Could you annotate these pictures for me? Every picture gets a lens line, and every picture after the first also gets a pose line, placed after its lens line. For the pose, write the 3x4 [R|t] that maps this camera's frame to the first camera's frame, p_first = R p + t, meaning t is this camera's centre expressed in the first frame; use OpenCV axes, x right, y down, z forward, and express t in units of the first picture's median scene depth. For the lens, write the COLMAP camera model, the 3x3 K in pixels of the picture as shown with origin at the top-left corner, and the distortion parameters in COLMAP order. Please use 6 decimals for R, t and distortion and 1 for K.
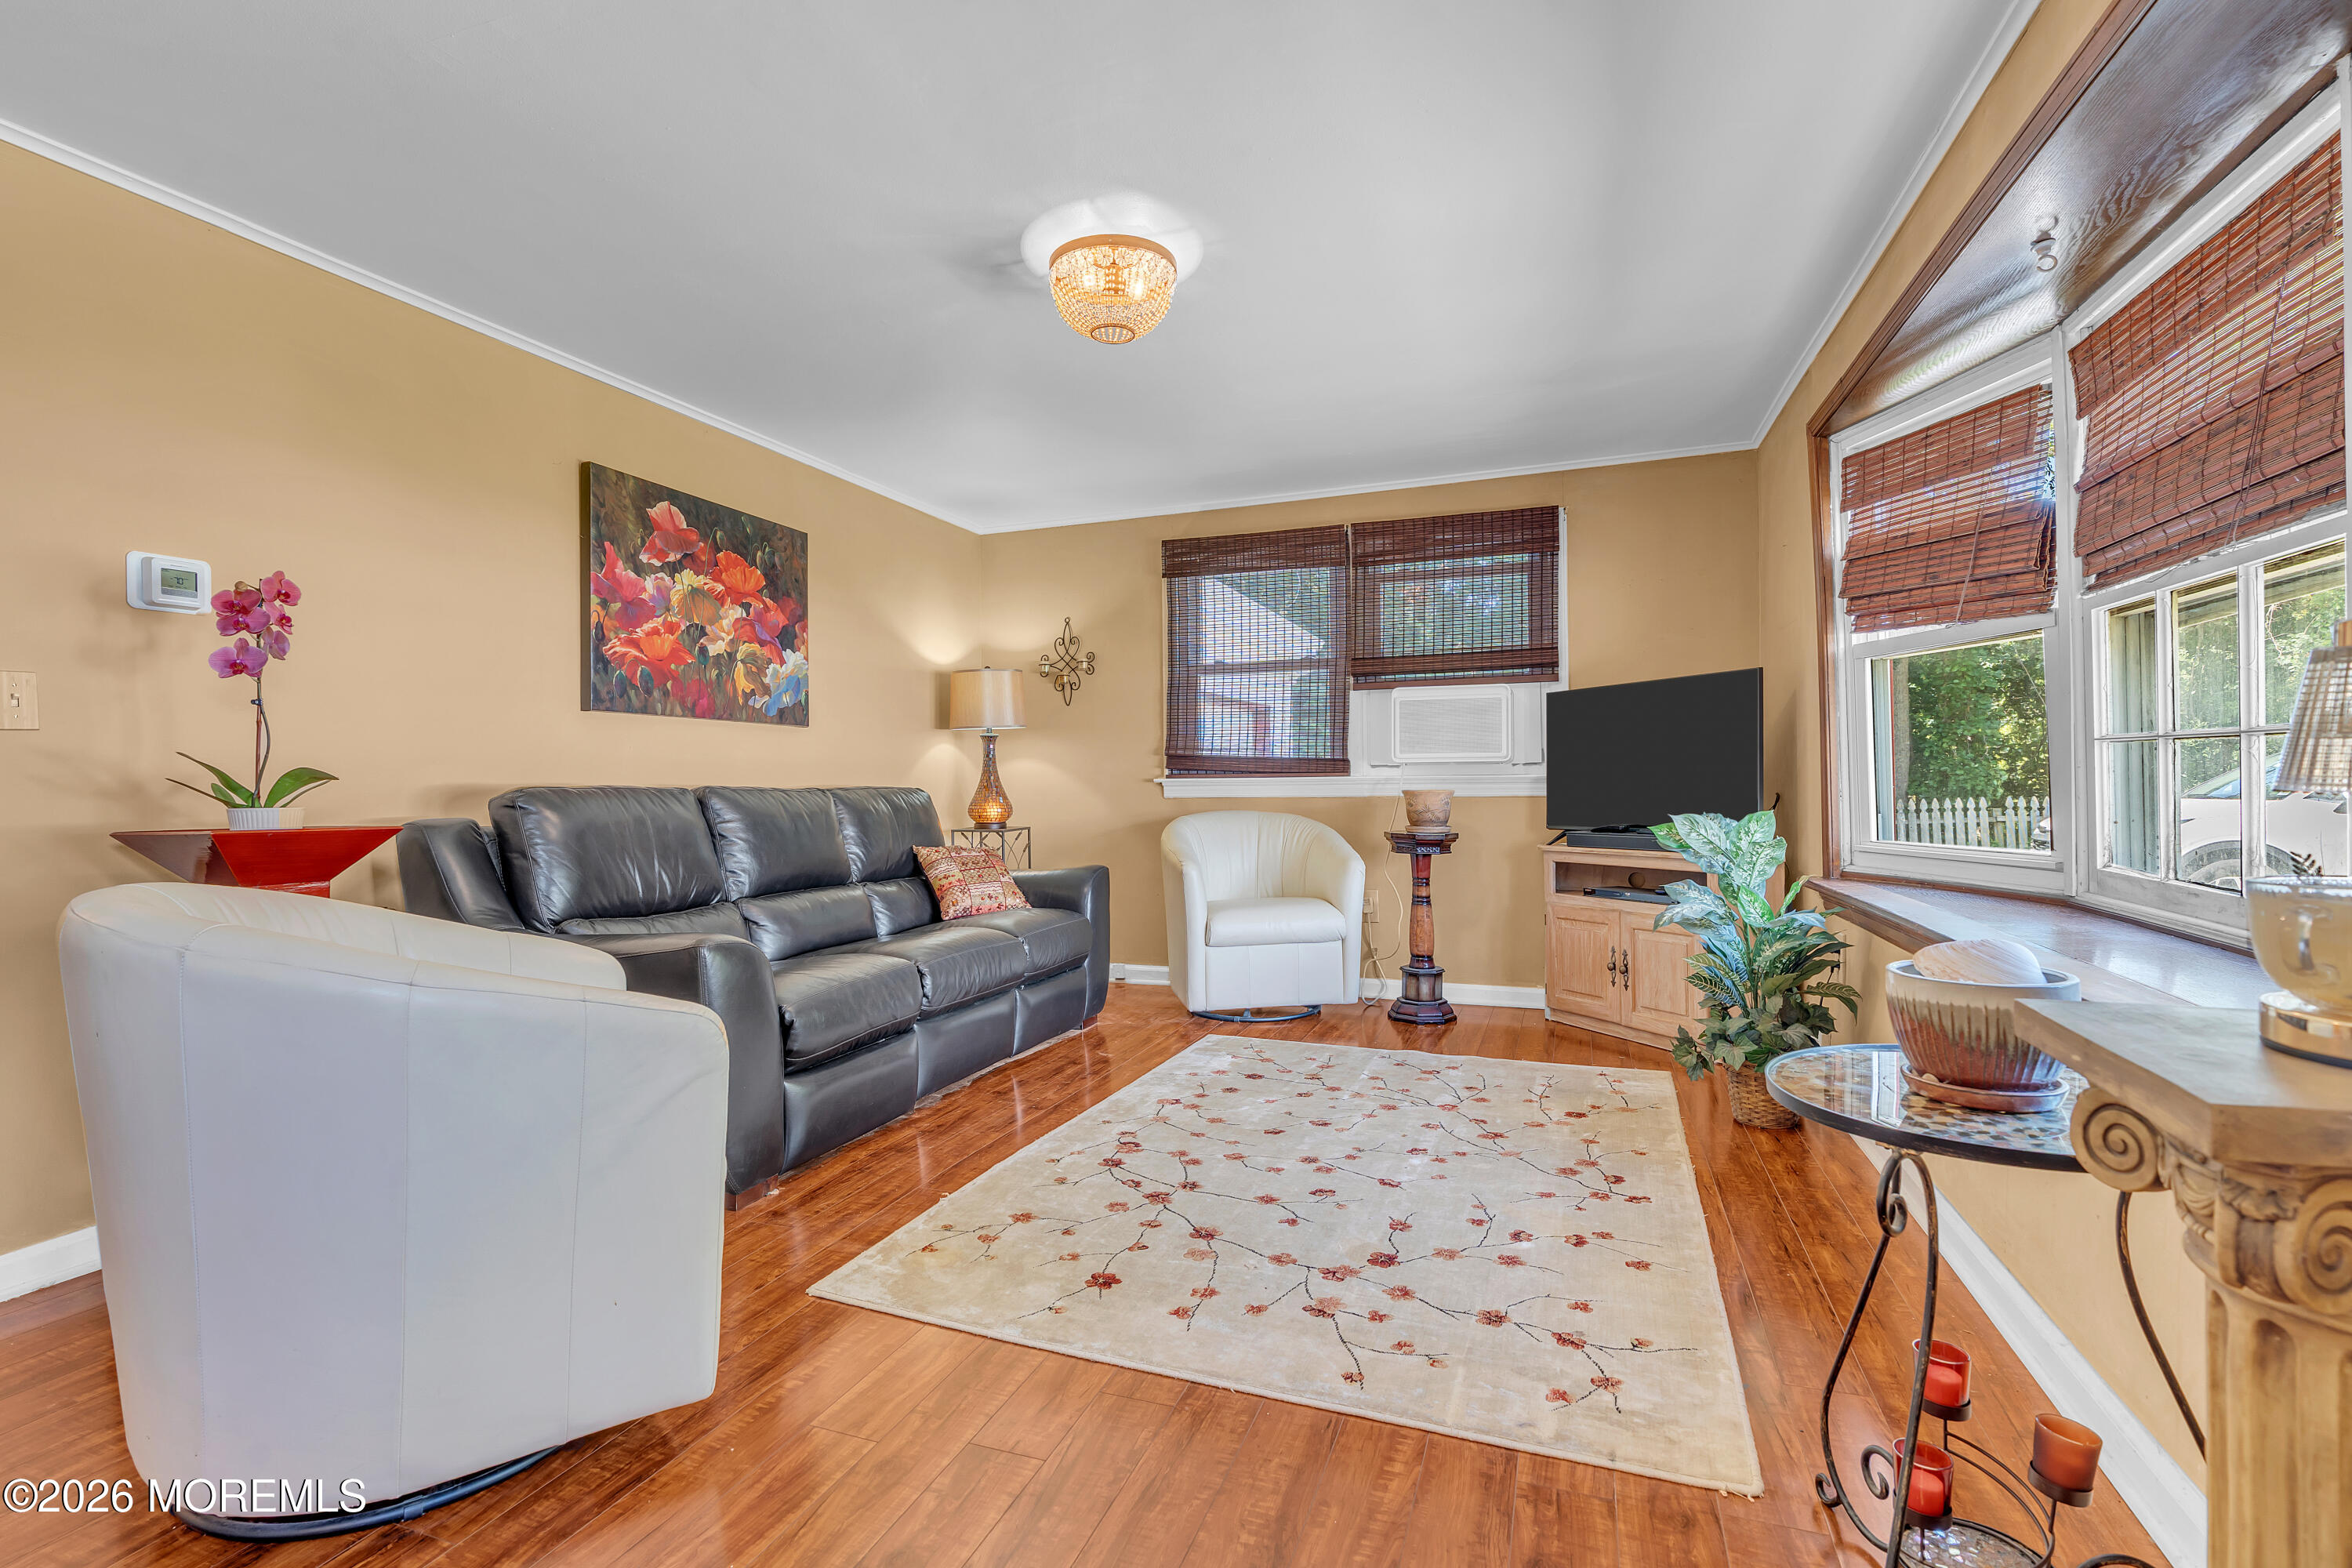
lens RADIAL K [[1062.6, 0, 1221.1], [0, 1062.6, 778.0], [0, 0, 1]] dist [-0.012472, 0.002254]
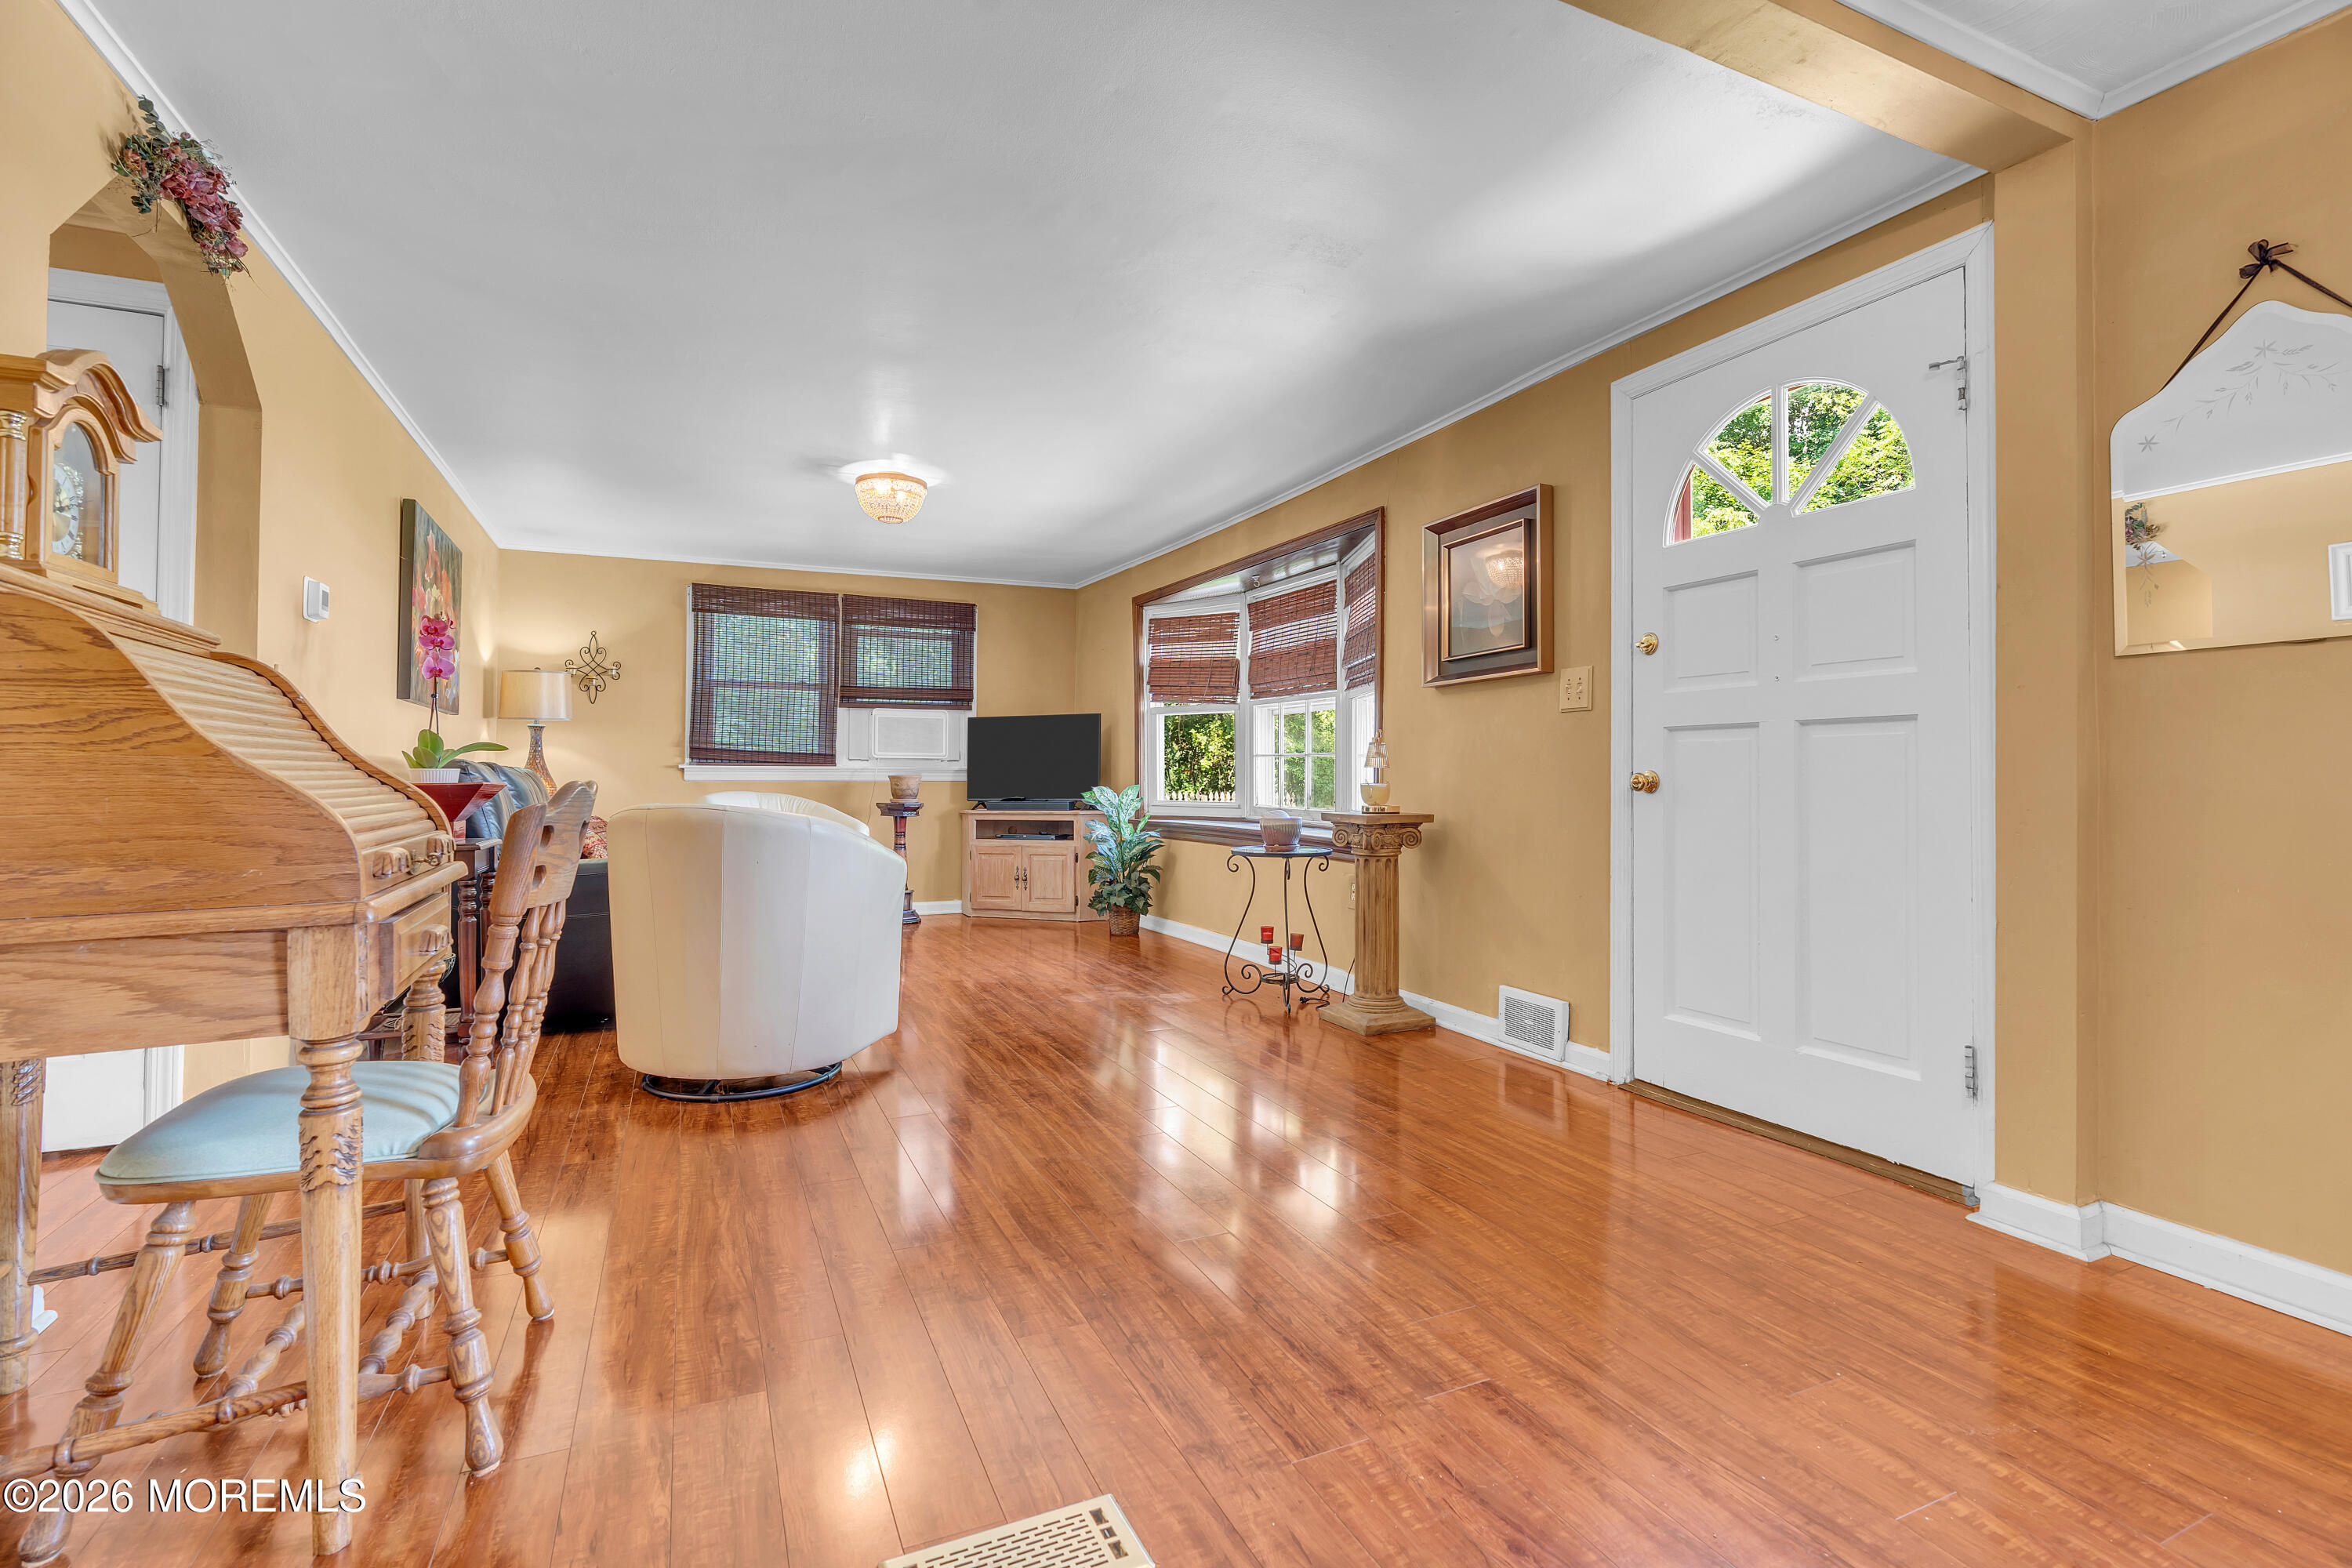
lens RADIAL K [[1062.6, 0, 1160.0], [0, 1062.6, 775.9], [0, 0, 1]] dist [-0.012472, 0.002254]
pose [[0.728238, 0.017538, 0.685100, -0.597231], [-0.014072, 0.999844, -0.010638, 0.022491], [-0.685180, -0.001894, 0.728372, -0.393908]]
